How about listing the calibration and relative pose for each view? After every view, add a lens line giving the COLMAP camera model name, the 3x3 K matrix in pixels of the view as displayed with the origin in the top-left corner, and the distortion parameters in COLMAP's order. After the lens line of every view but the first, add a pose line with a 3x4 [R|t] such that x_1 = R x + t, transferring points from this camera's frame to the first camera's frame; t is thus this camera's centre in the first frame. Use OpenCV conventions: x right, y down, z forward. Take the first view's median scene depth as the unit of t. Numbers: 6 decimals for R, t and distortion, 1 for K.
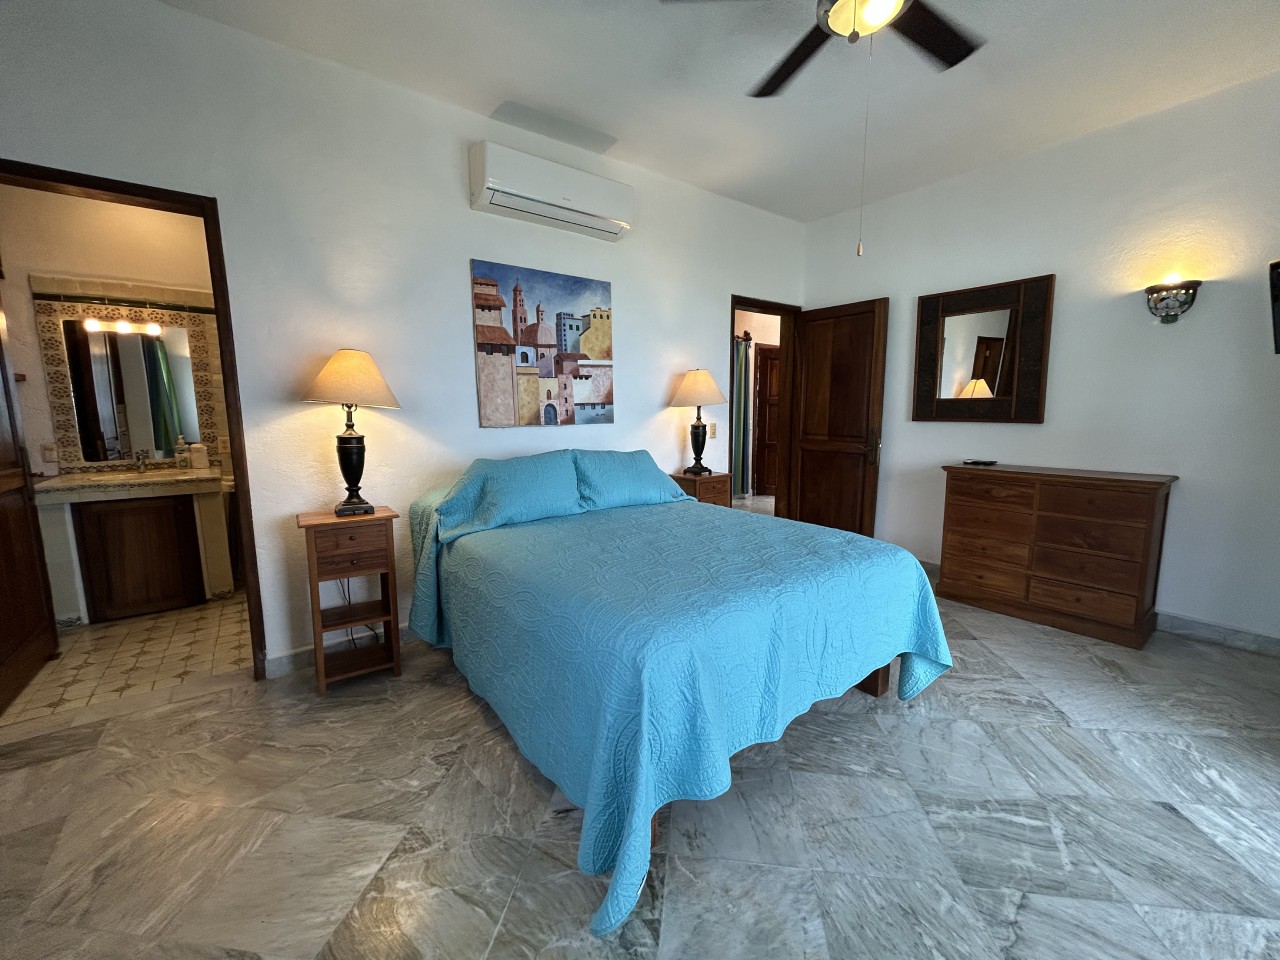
lens RADIAL K [[511.9, 0, 625.0], [0, 511.9, 491.6], [0, 0, 1]] dist [0.002683, 0.000834]
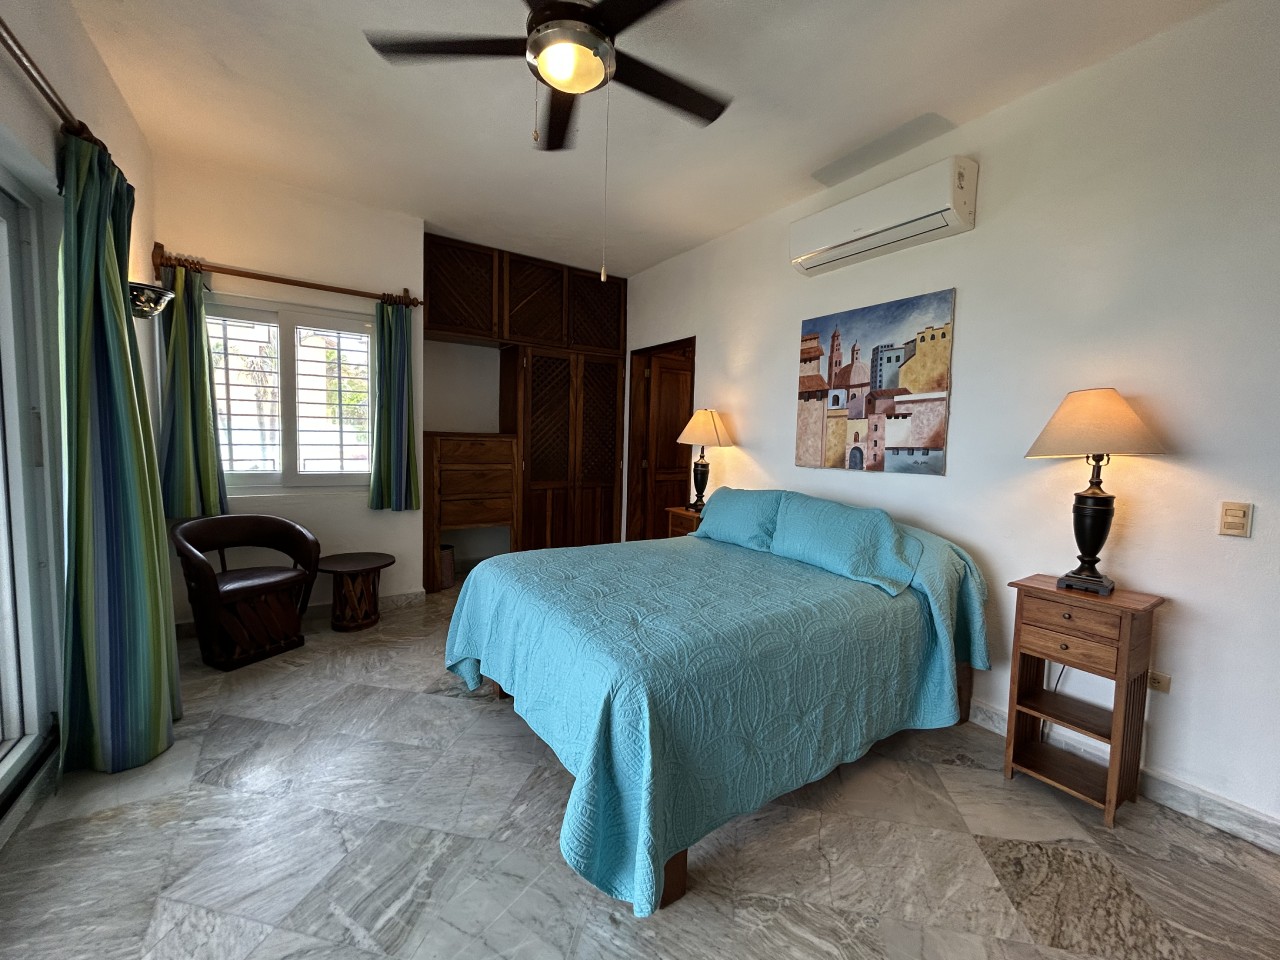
lens RADIAL K [[511.9, 0, 622.3], [0, 511.9, 476.1], [0, 0, 1]] dist [0.002683, 0.000834]
pose [[-0.075556, 0.063915, -0.995091, 0.818542], [-0.203166, 0.976023, 0.078117, -0.109793], [0.976225, 0.208071, -0.060759, 0.674911]]
